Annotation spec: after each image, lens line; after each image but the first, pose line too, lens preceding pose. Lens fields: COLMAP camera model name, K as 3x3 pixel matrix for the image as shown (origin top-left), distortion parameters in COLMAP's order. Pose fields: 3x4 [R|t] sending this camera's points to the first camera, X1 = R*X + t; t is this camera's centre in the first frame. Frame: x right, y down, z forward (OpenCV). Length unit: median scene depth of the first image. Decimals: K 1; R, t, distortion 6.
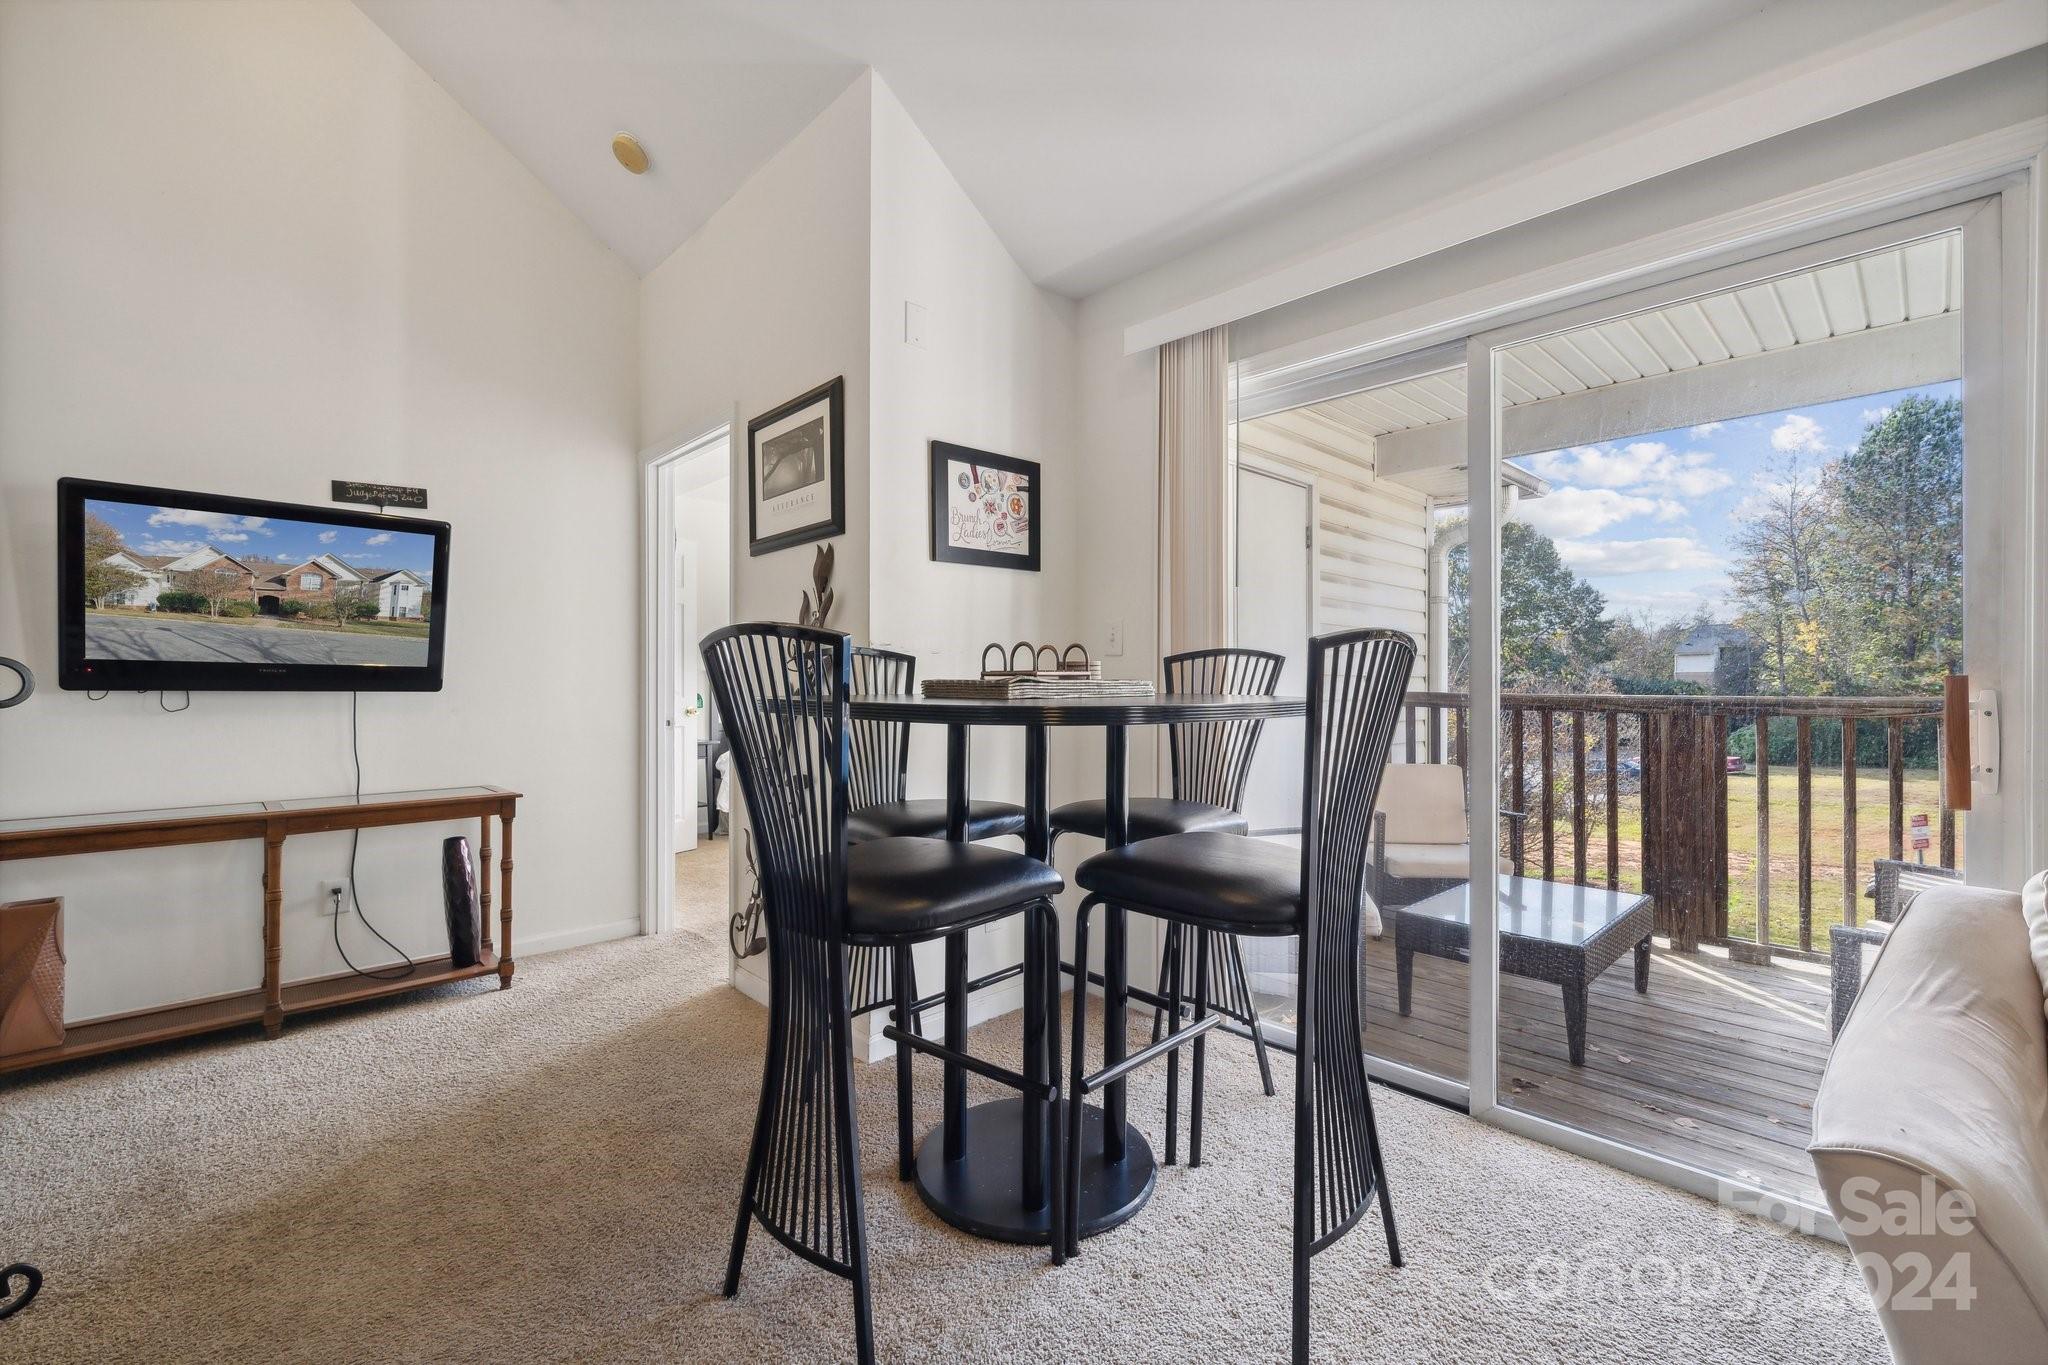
lens RADIAL K [[868.1, 0, 1032.0], [0, 868.1, 682.0], [0, 0, 1]] dist [-0.000650, -0.000210]
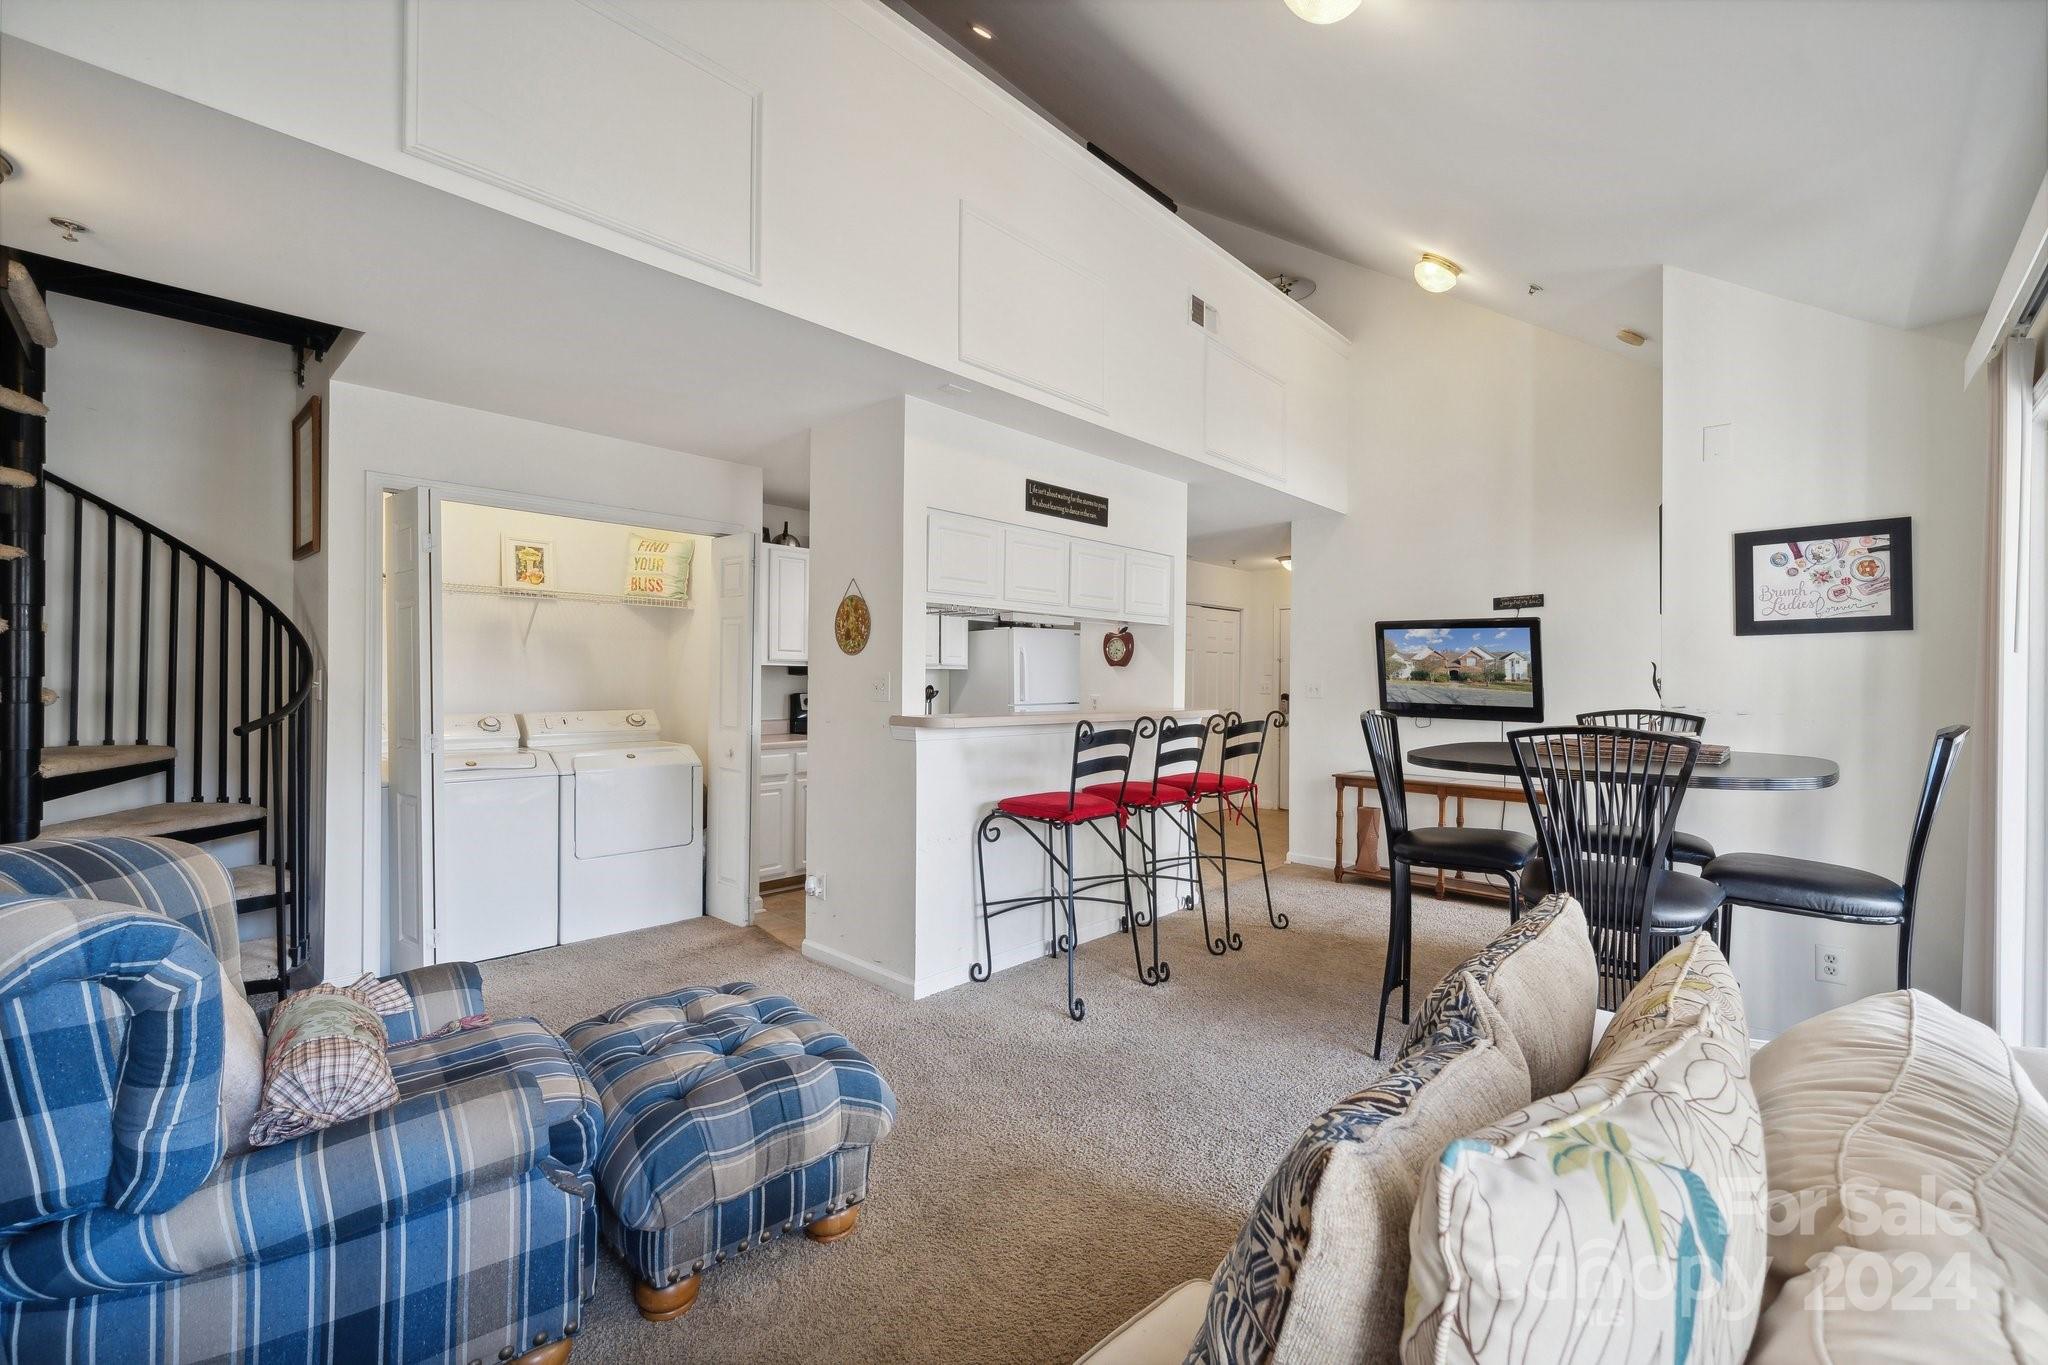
lens RADIAL K [[868.1, 0, 1032.0], [0, 868.1, 682.0], [0, 0, 1]] dist [-0.000650, -0.000210]
pose [[0.055438, 0.001796, -0.998461, 0.943129], [-0.006449, 0.999978, 0.001440, -0.068727], [0.998441, 0.006360, 0.055448, -0.013528]]
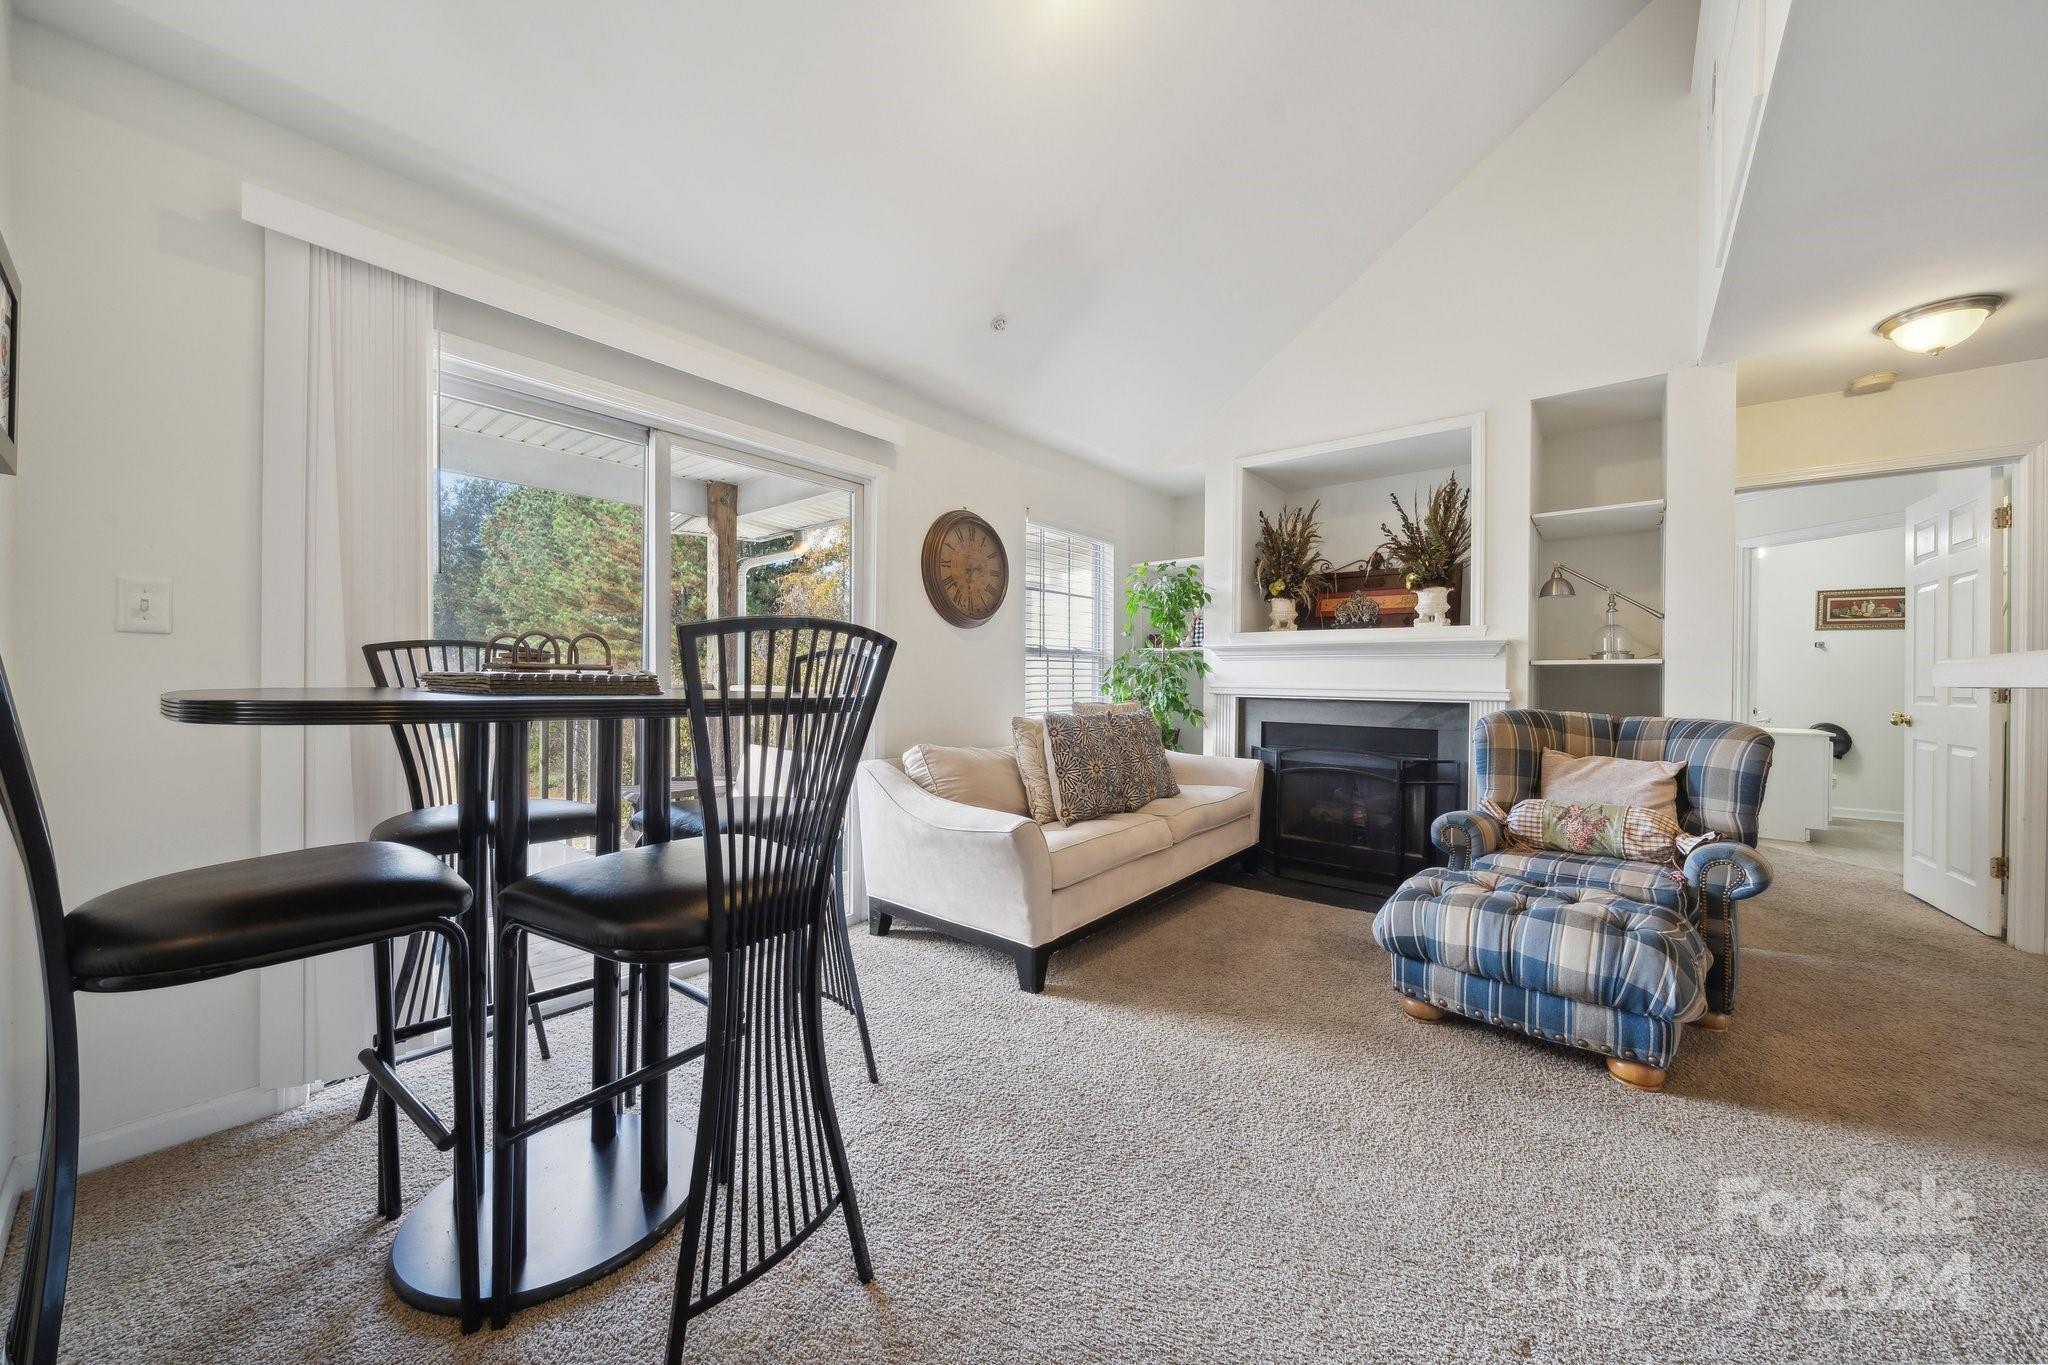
lens RADIAL K [[720.2, 0, 1030.2], [0, 720.2, 684.0], [0, 0, 1]] dist [-0.004247, -0.000345]
pose [[-0.120785, -0.006083, 0.992660, -0.557786], [-0.011369, 0.999924, 0.004744, -0.000085], [-0.992614, -0.010712, -0.120845, 0.418303]]
